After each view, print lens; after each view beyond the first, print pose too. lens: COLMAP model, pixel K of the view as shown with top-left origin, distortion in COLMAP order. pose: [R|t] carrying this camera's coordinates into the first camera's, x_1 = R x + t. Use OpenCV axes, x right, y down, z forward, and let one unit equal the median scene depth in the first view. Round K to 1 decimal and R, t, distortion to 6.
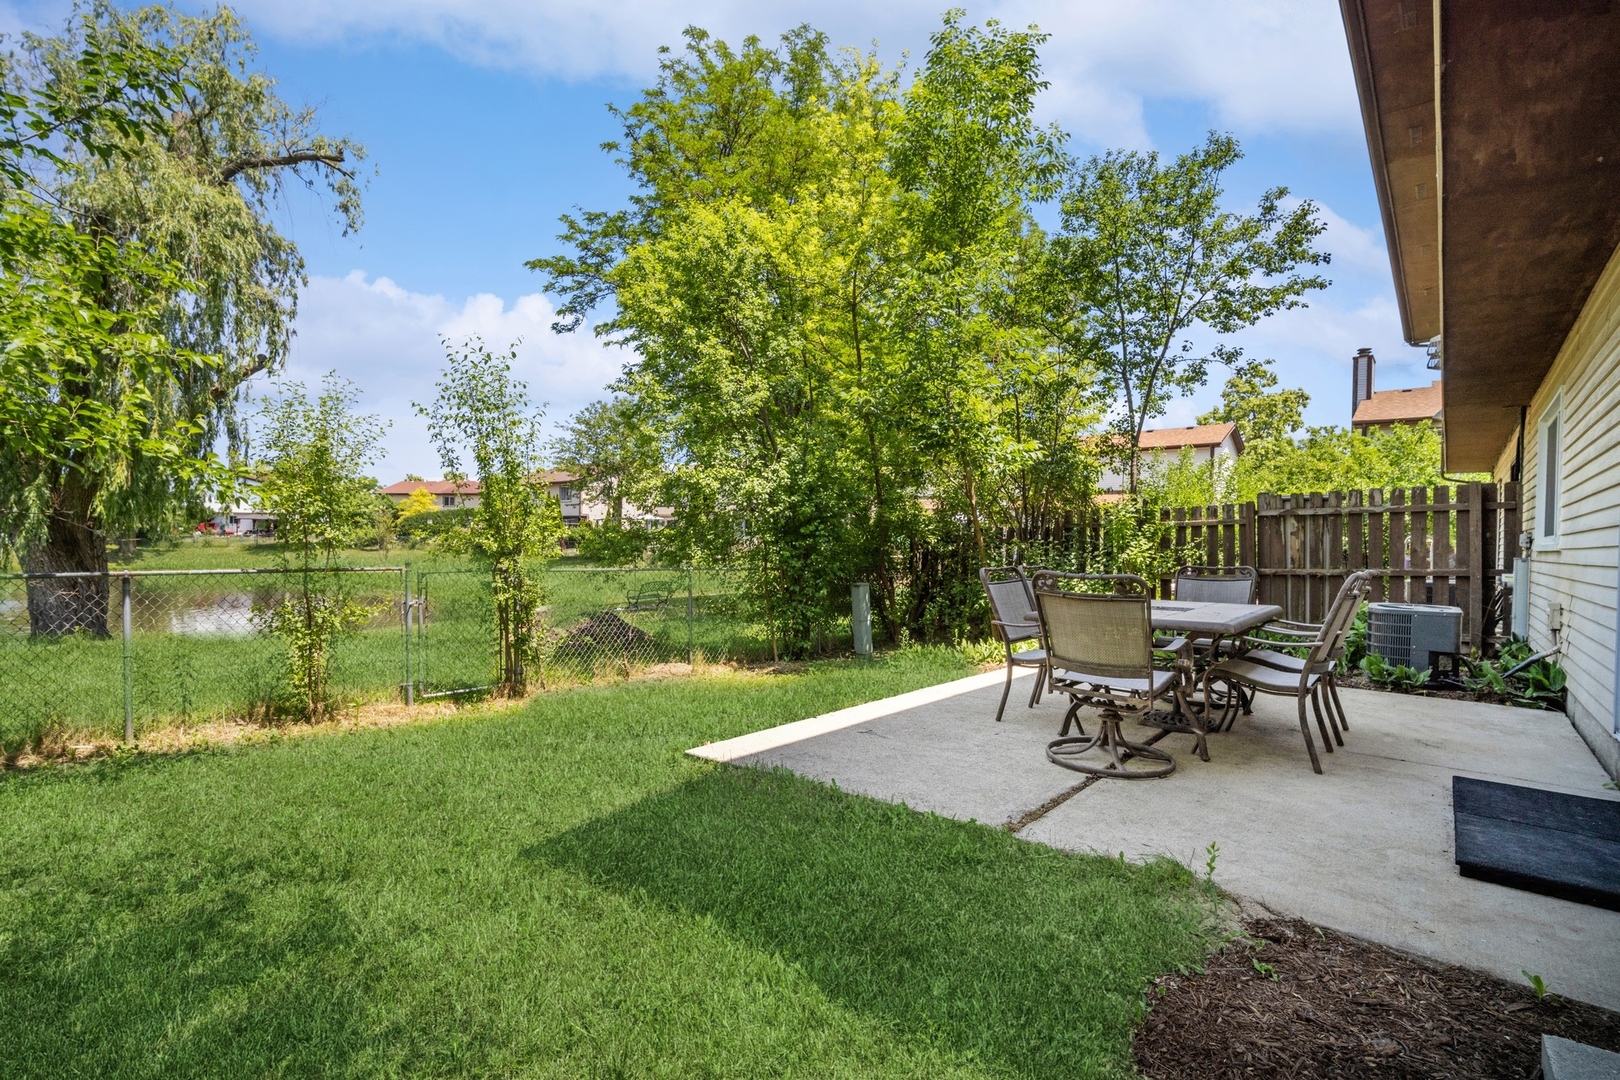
lens RADIAL K [[730.4, 0, 805.7], [0, 730.4, 550.5], [0, 0, 1]] dist [0.000749, 0.000866]
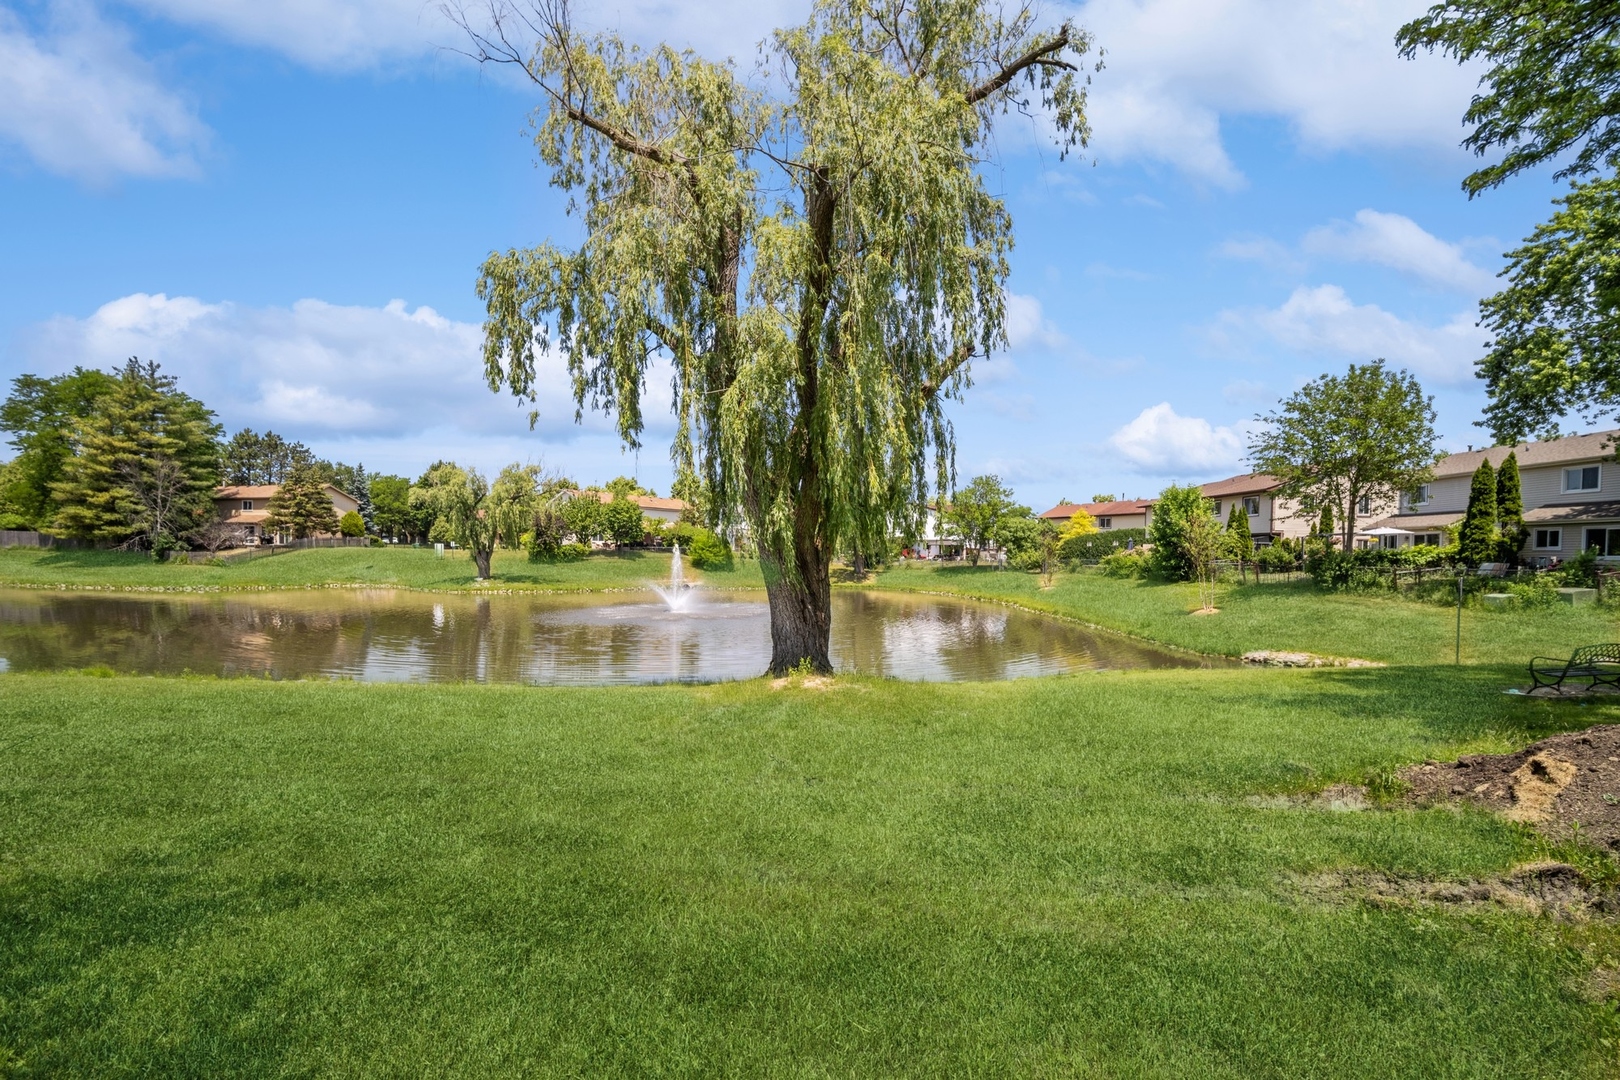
lens RADIAL K [[730.4, 0, 803.3], [0, 730.4, 556.6], [0, 0, 1]] dist [0.000749, 0.000866]
pose [[0.677163, -0.007044, -0.735800, -0.070377], [-0.010595, 0.999757, -0.019321, -0.000528], [0.735757, 0.020879, 0.676924, 0.081268]]
